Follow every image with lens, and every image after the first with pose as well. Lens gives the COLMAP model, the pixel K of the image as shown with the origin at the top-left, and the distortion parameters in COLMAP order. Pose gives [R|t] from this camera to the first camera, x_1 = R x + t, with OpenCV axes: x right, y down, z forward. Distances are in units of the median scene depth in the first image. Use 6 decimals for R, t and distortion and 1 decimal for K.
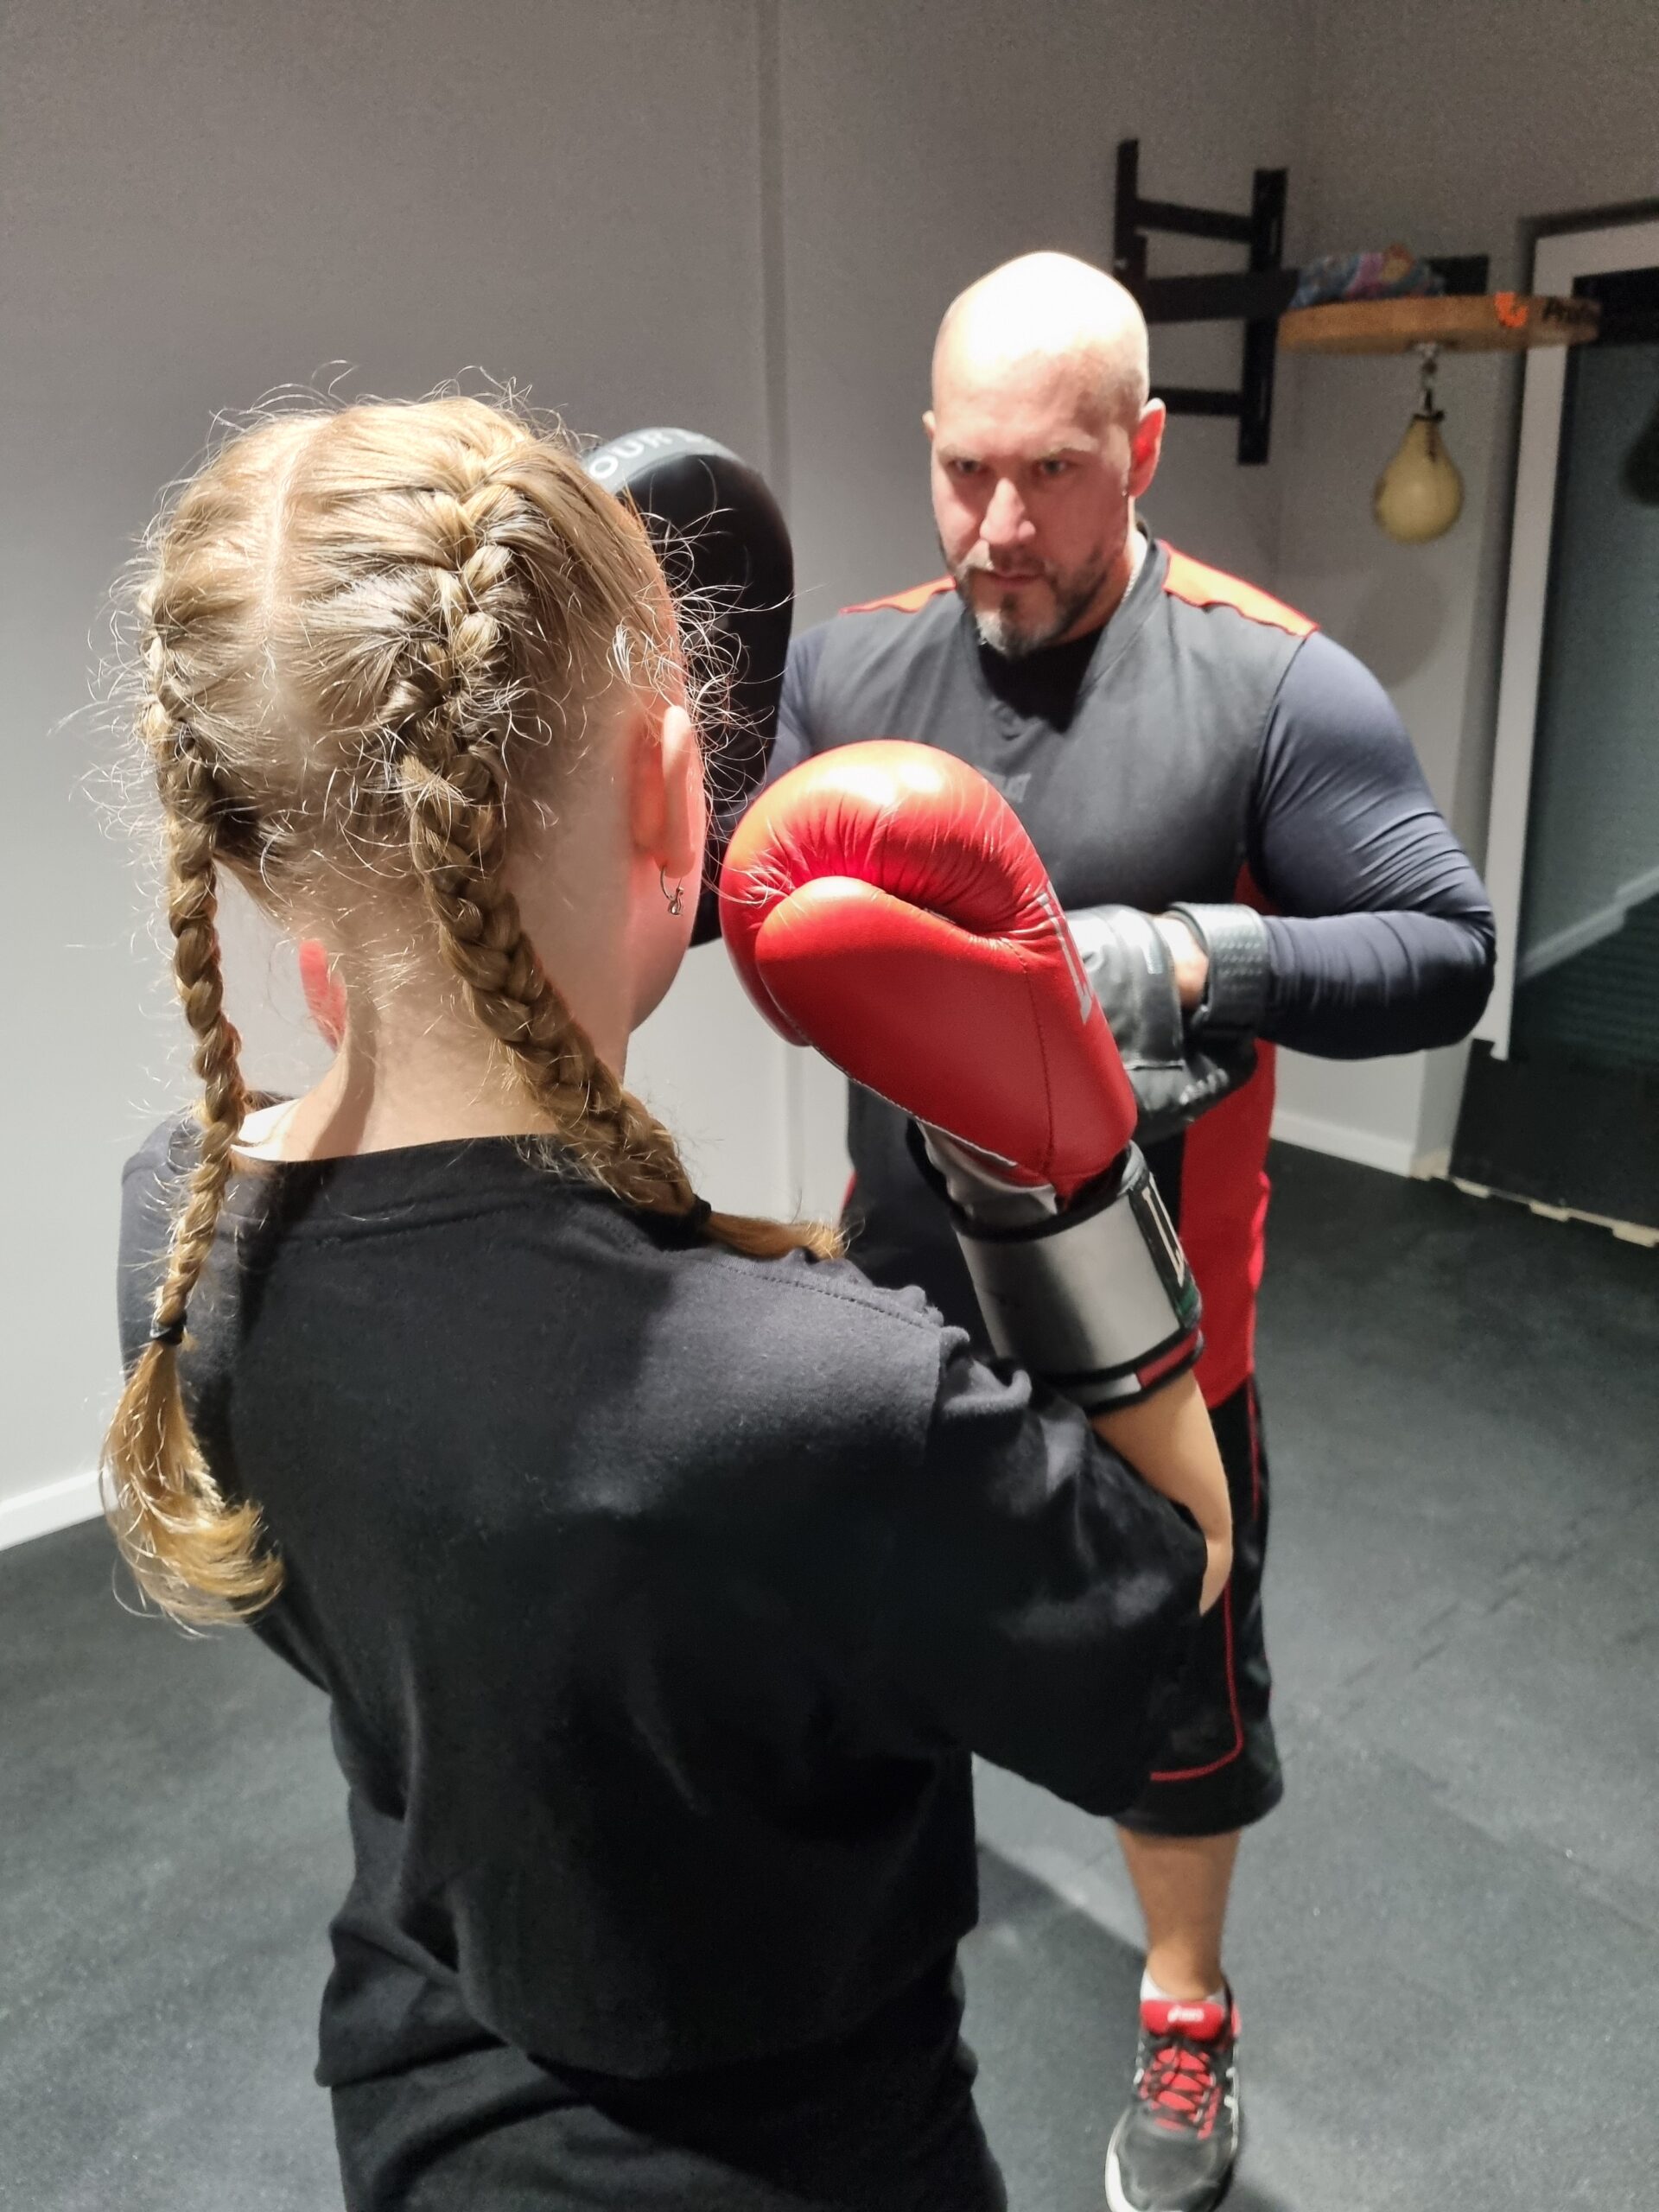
lens RADIAL K [[1671.4, 0, 829.5], [0, 1671.4, 1106.0], [0, 0, 1]] dist [0.006000, -0.002834]
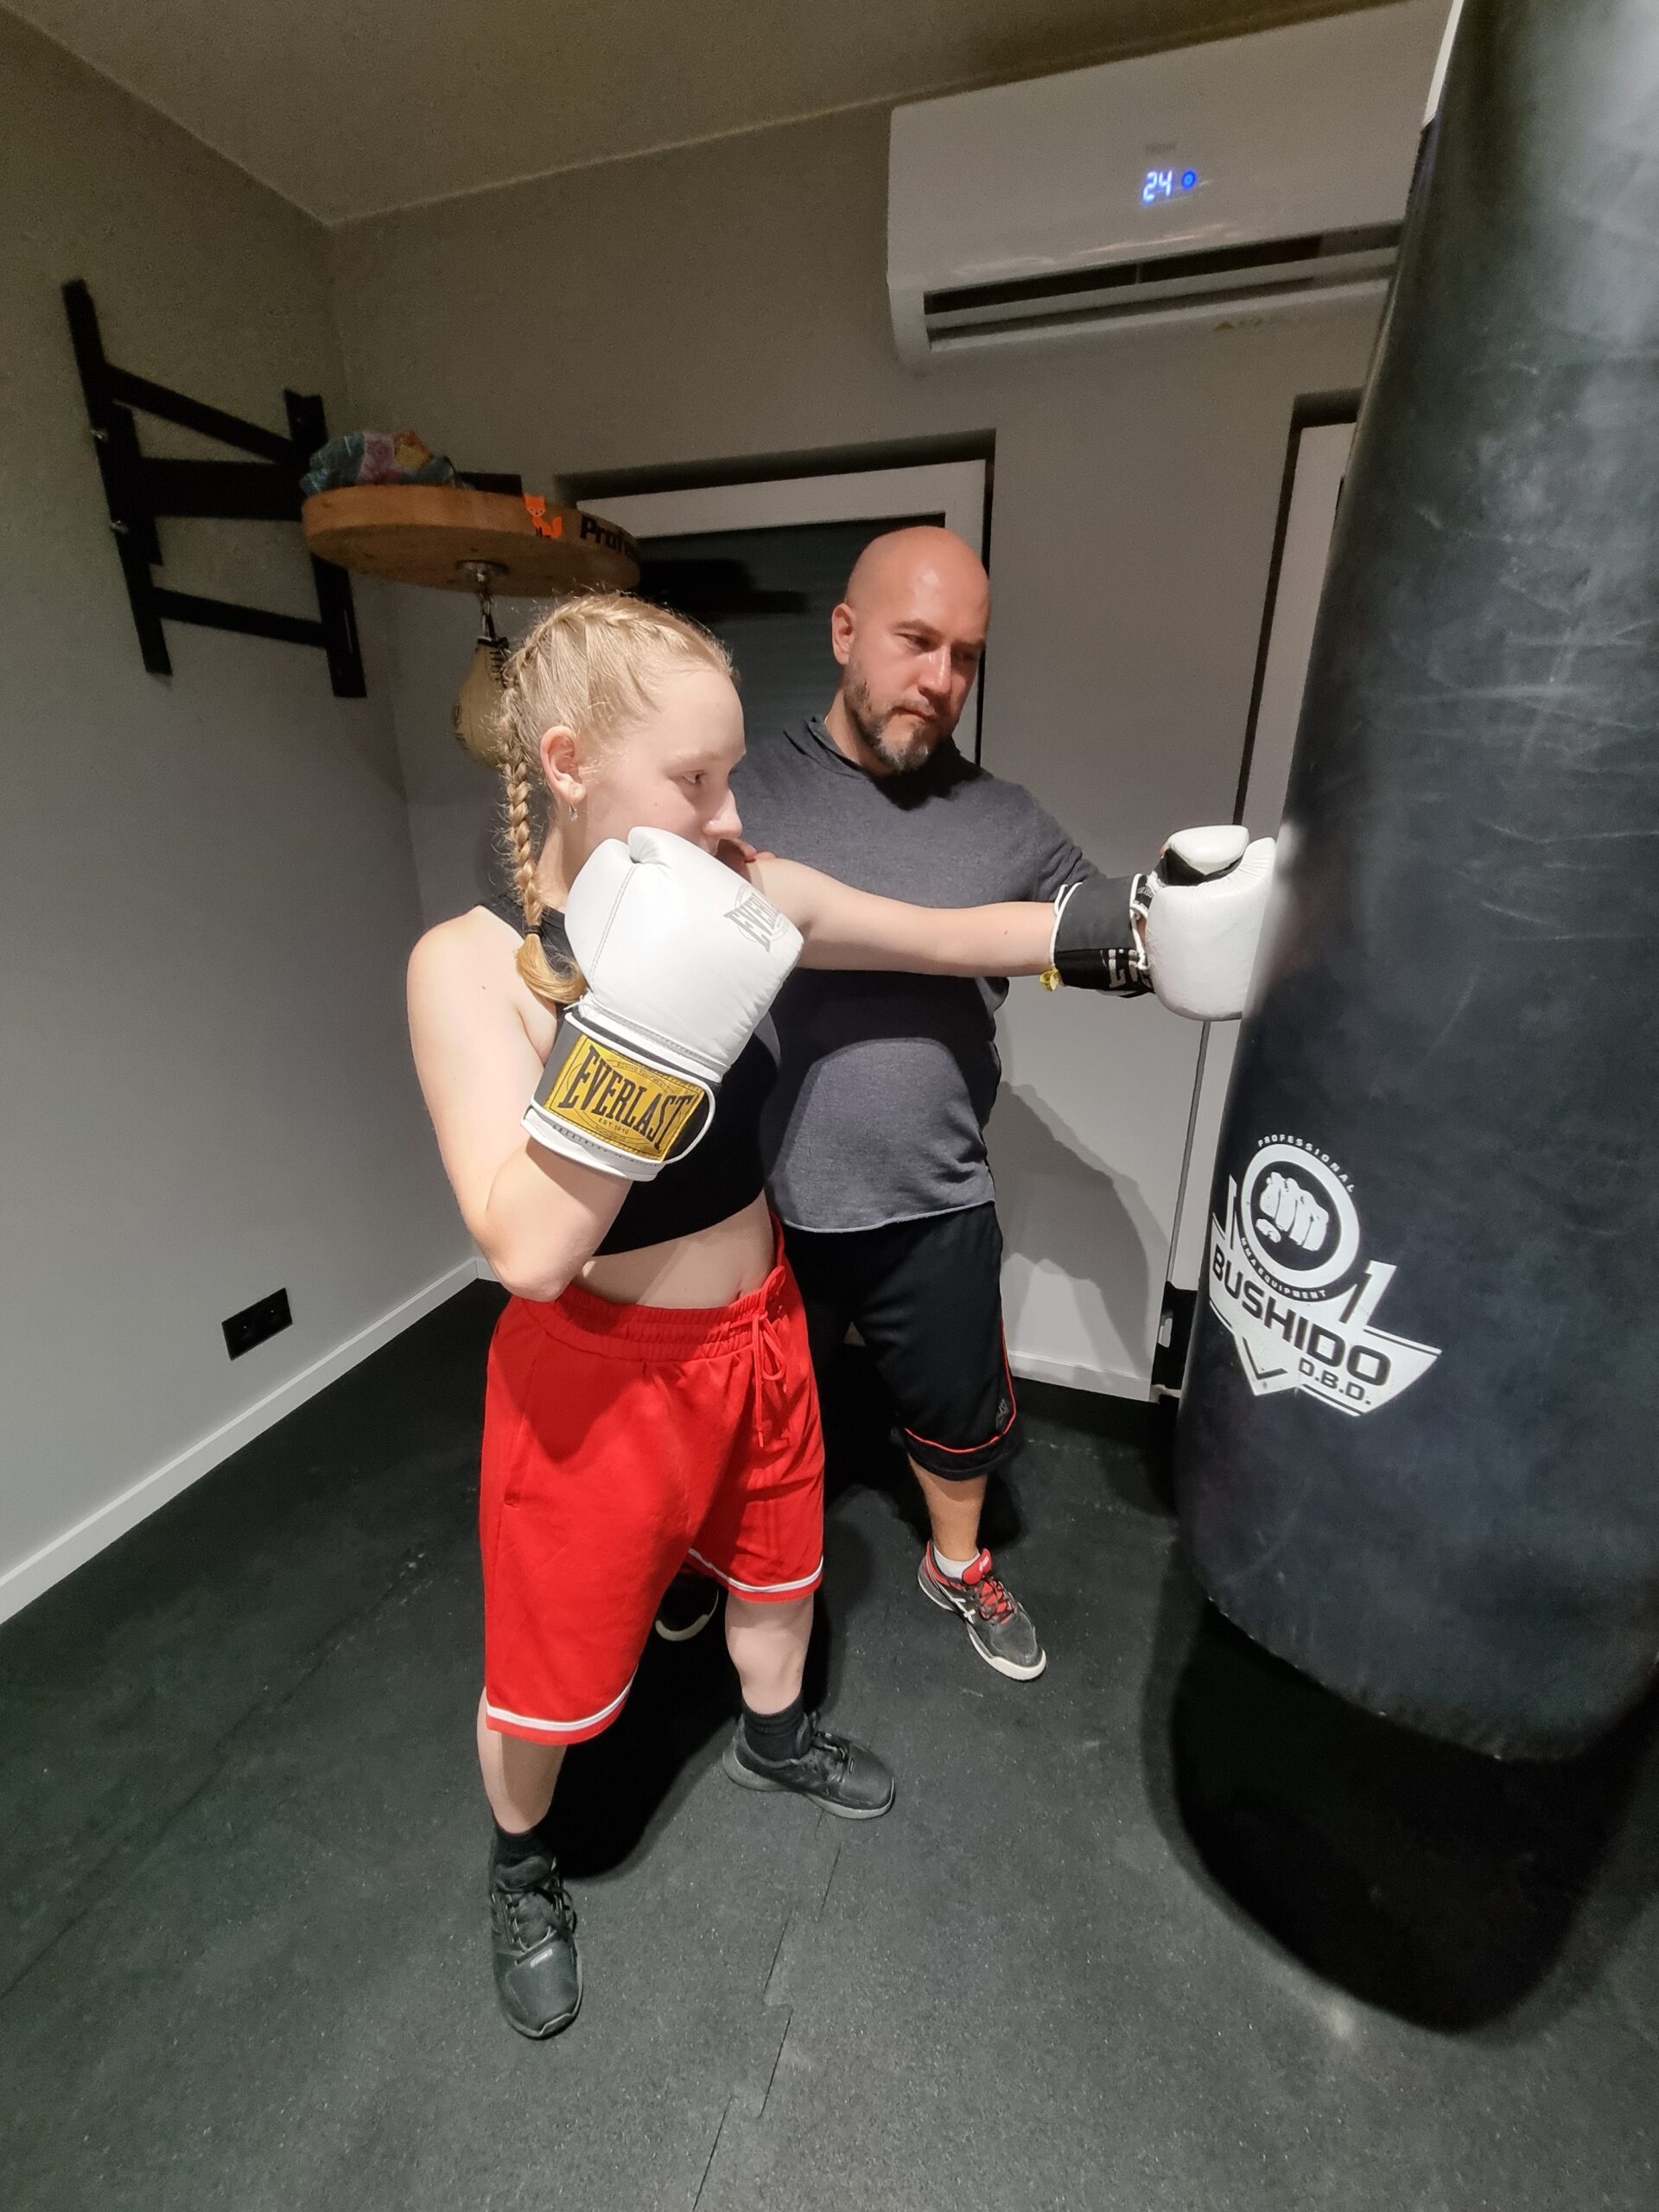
lens RADIAL K [[885.9, 0, 870.1], [0, 885.9, 1122.4], [0, 0, 1]] dist [0.001379, -0.010289]
pose [[0.829090, -0.162389, 0.535013, 0.217006], [0.155845, 0.986089, 0.057793, -0.126944], [-0.536956, 0.035463, 0.842865, 0.448990]]
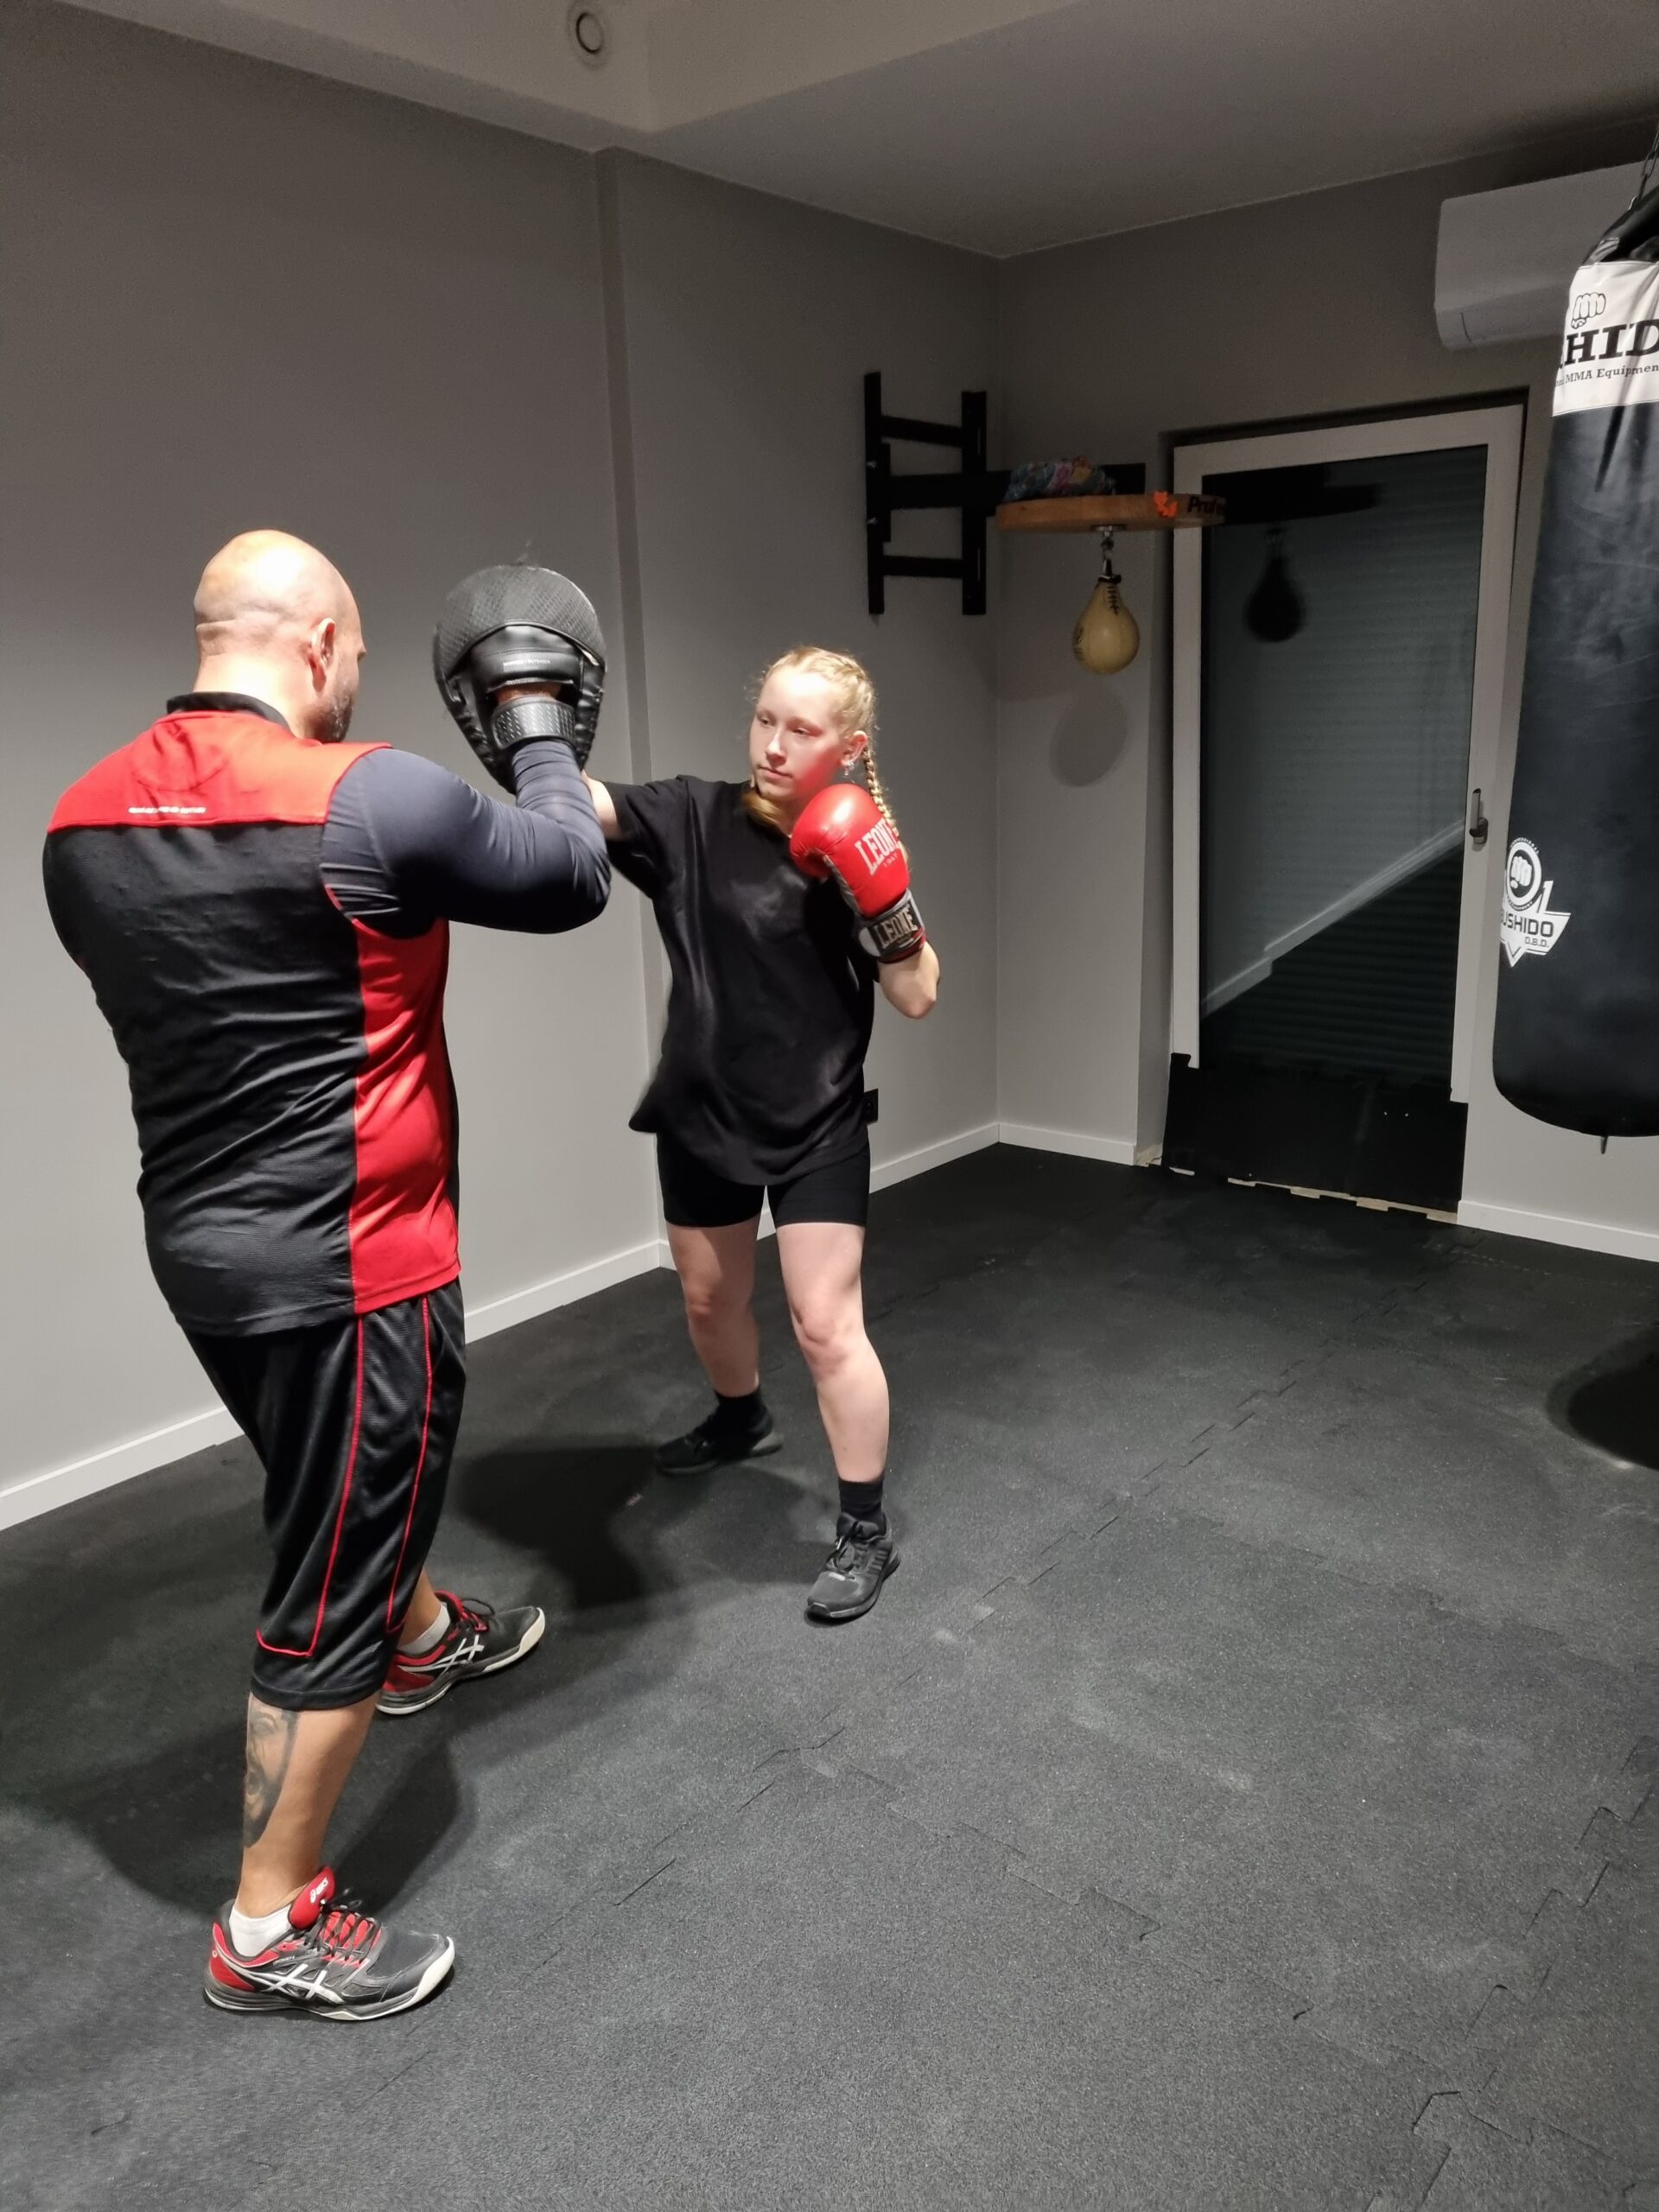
lens RADIAL K [[1657.4, 0, 818.6], [0, 1657.4, 1135.5], [0, 0, 1]] dist [0.034434, 0.000190]
pose [[0.982150, -0.063239, 0.177149, -0.134859], [0.073422, 0.995969, -0.051523, 0.082207], [-0.173176, 0.063610, 0.982835, -0.240575]]
